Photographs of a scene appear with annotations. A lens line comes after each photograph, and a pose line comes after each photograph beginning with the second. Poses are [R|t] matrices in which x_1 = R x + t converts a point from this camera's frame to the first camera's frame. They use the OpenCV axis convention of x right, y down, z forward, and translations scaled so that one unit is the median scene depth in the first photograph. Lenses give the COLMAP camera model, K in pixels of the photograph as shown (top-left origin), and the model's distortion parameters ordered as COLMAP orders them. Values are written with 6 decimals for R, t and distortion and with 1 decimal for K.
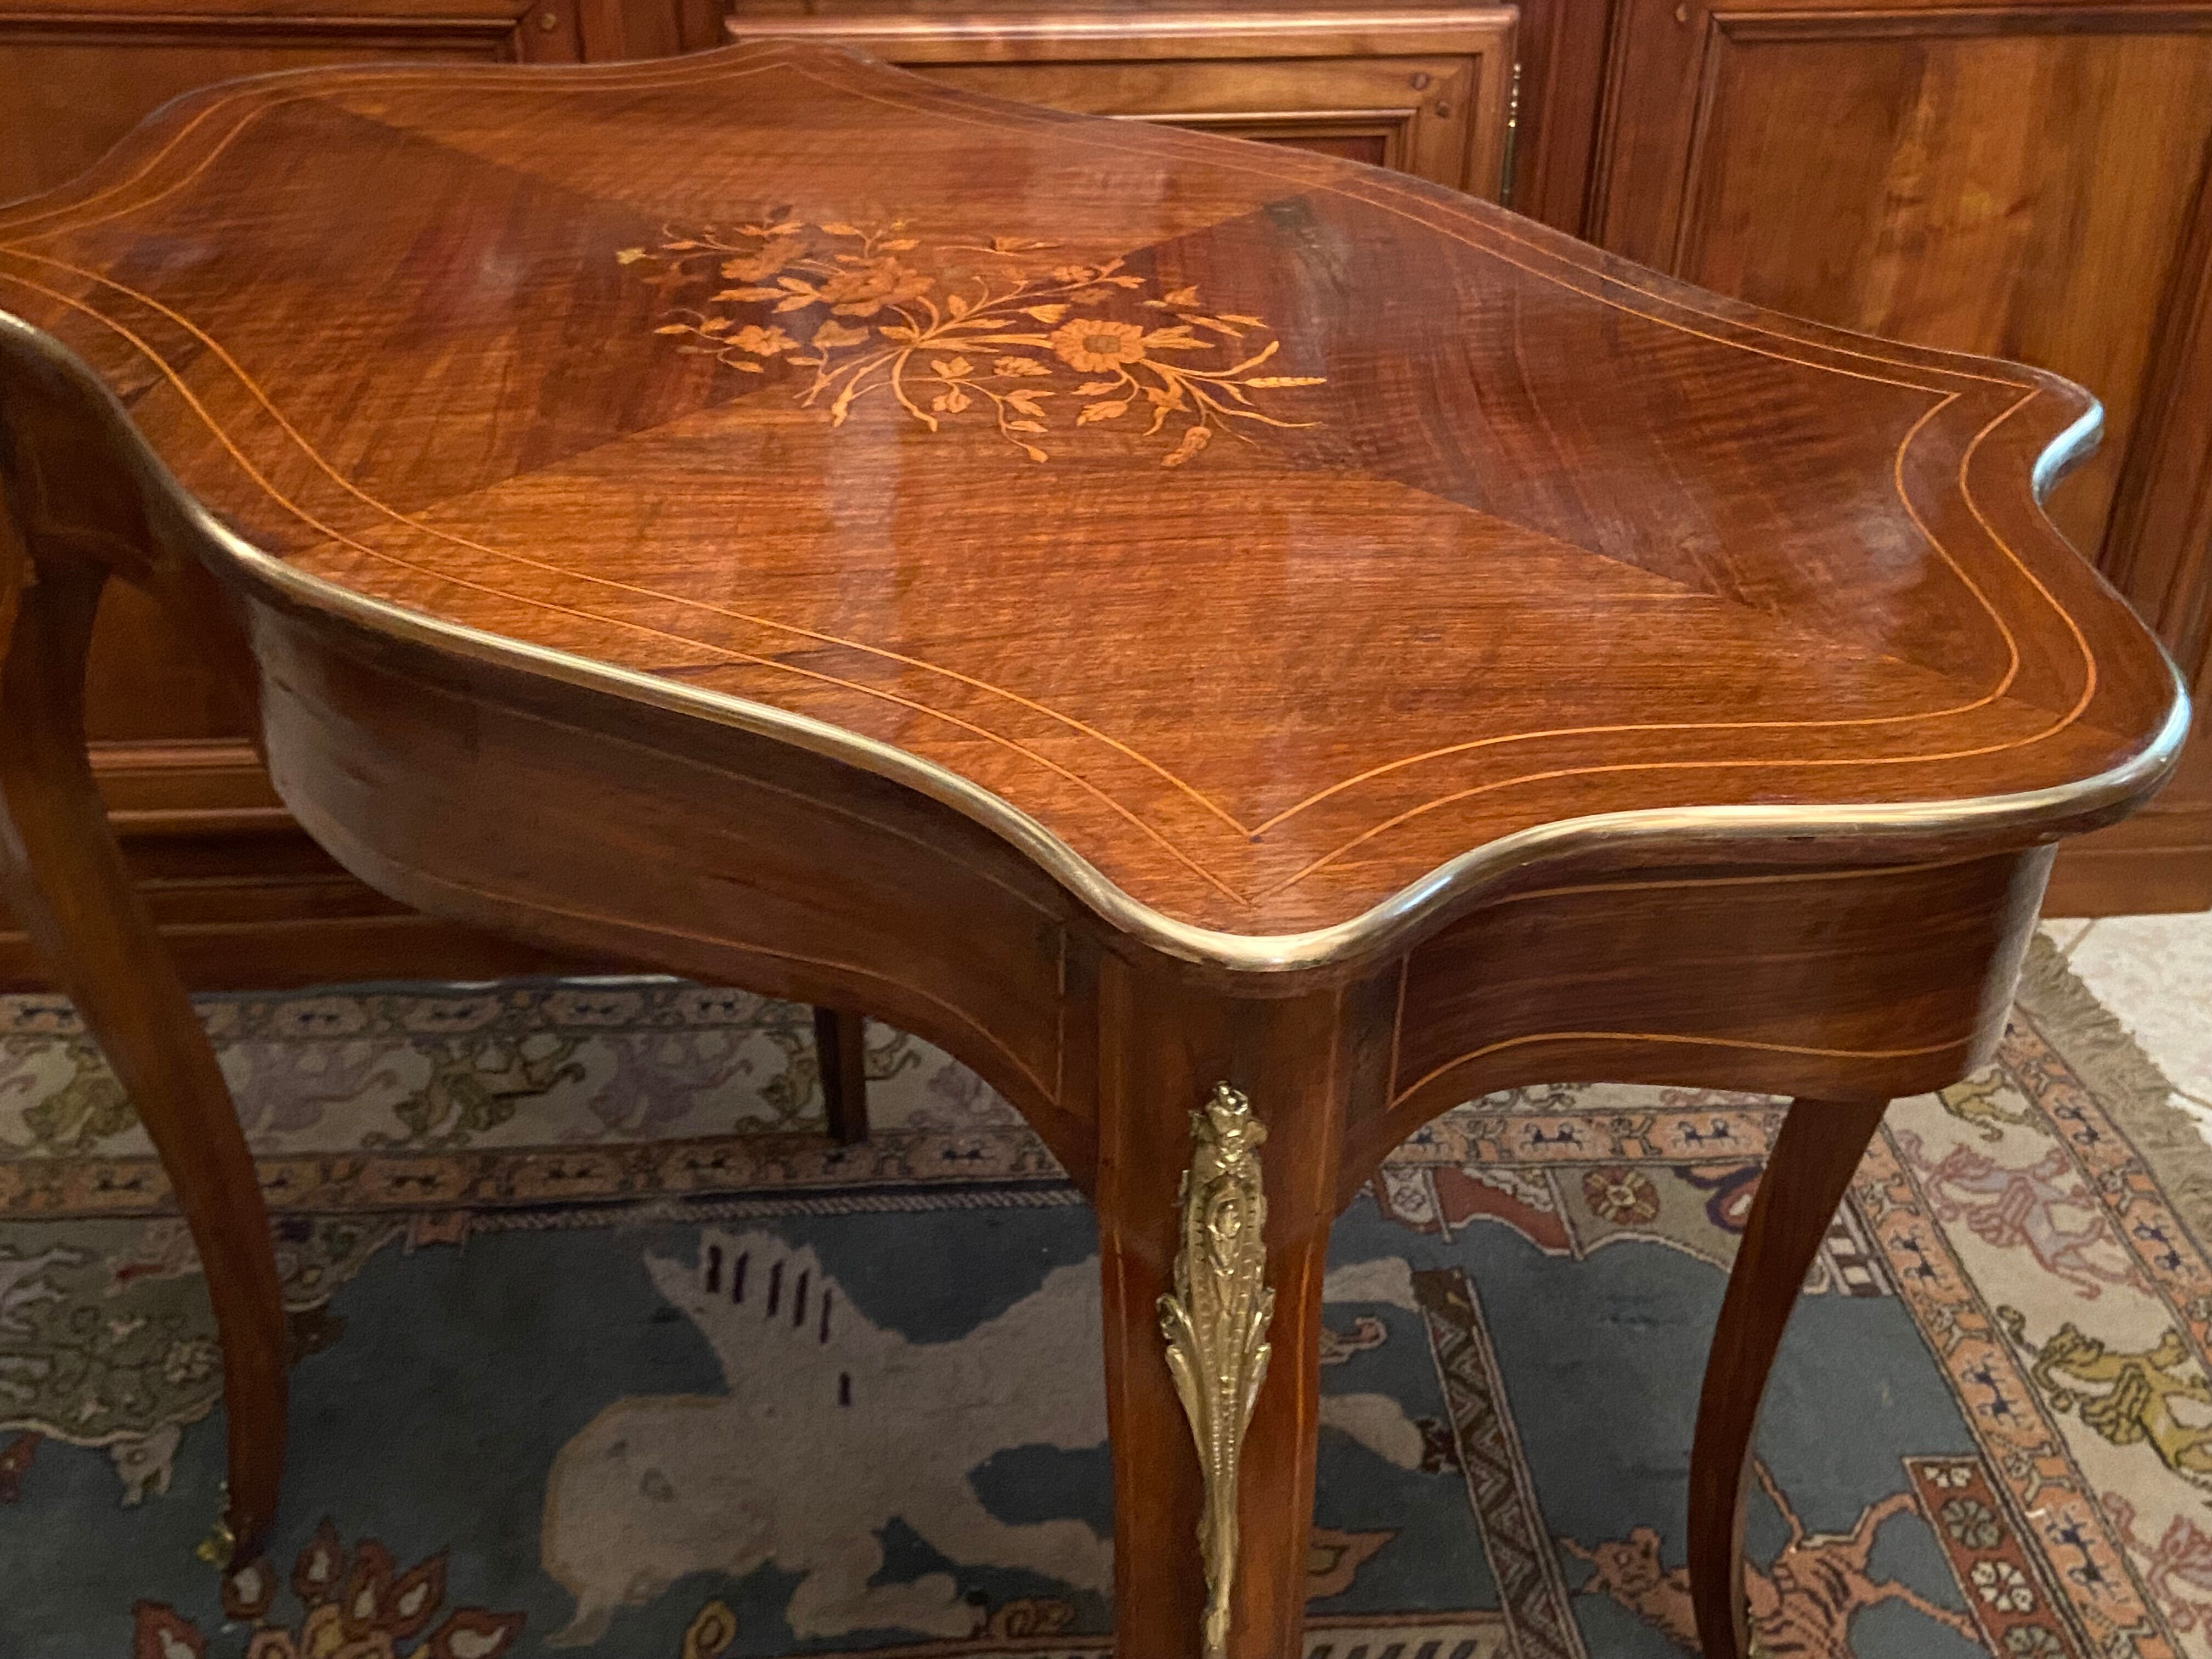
lens RADIAL K [[2453.3, 0, 1129.7], [0, 2453.3, 807.0], [0, 0, 1]] dist [0.073774, 0.000000]
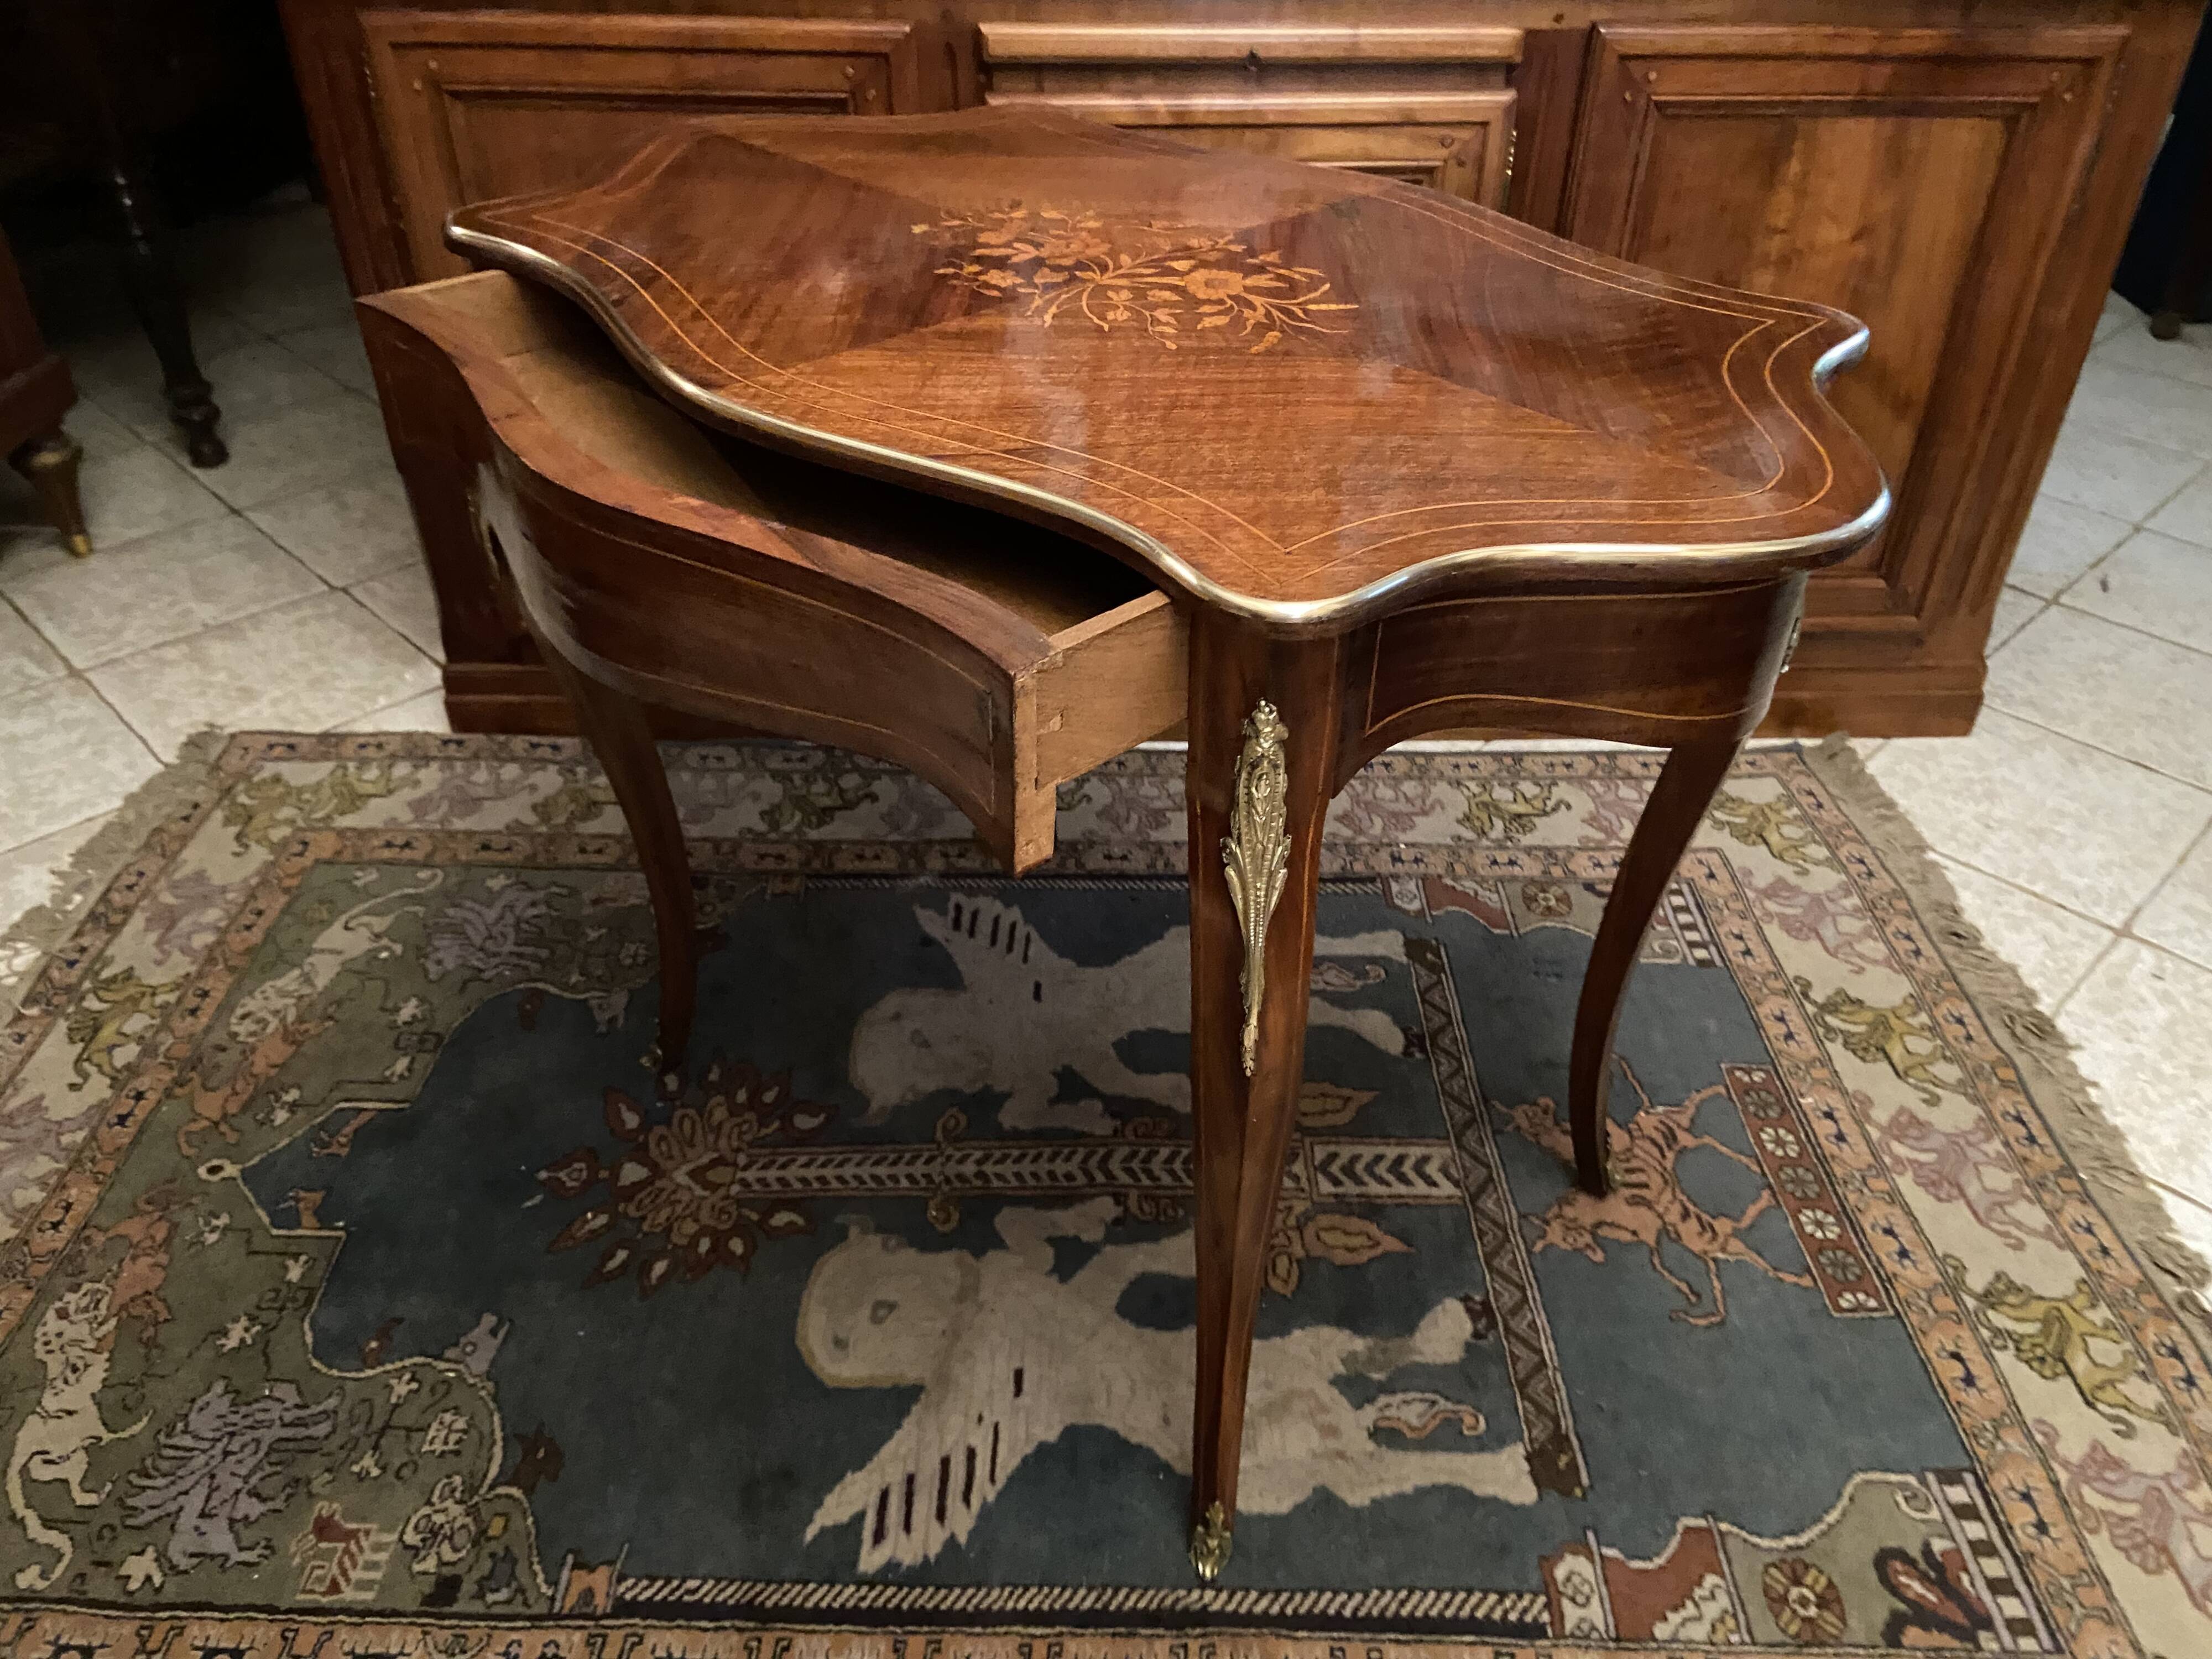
lens RADIAL K [[1688.0, 0, 1122.2], [0, 1688.0, 817.8], [0, 0, 1]] dist [0.116524, -0.146700]
pose [[0.996856, 0.037756, -0.069667, 0.010398], [-0.033221, 0.997323, 0.065146, 0.054209], [0.071940, -0.062627, 0.995441, -0.071137]]
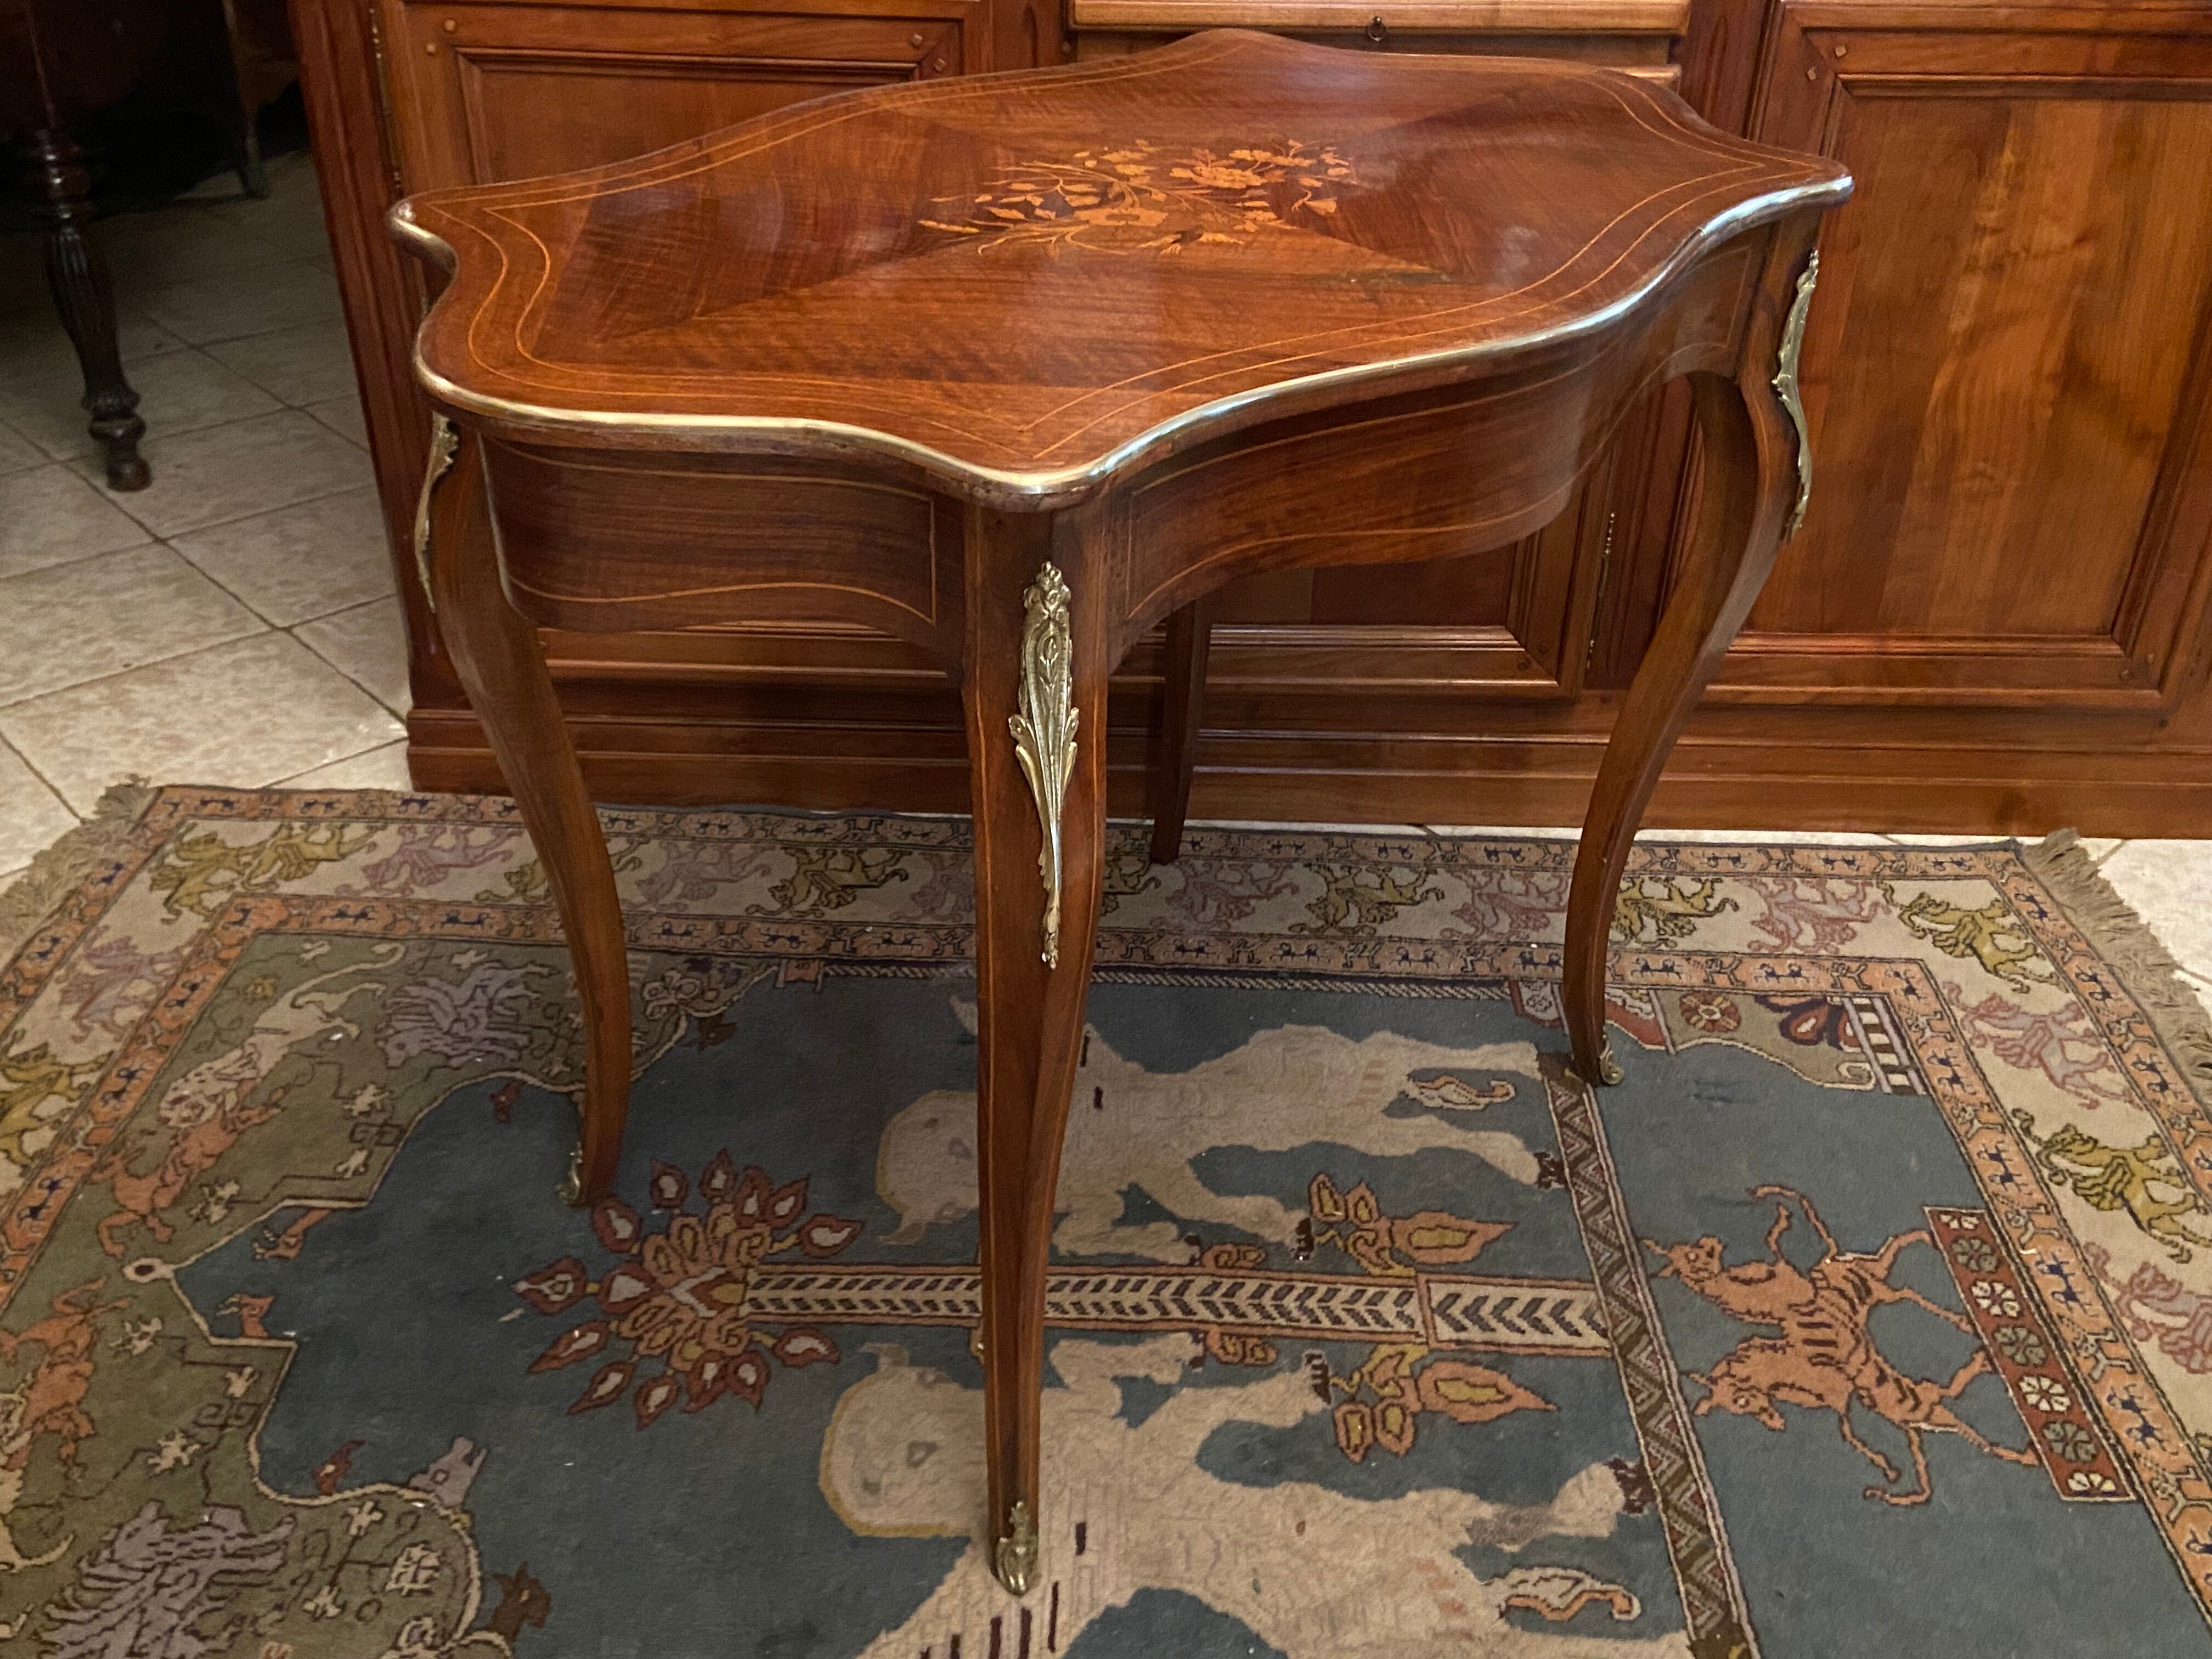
lens RADIAL K [[2125.1, 0, 1085.8], [0, 2125.1, 831.1], [0, 0, 1]] dist [0.066036, 0.000000]
pose [[0.992962, 0.056150, -0.104273, -0.011202], [-0.056895, 0.998371, -0.004185, 0.099783], [0.103868, 0.010088, 0.994540, -0.145361]]
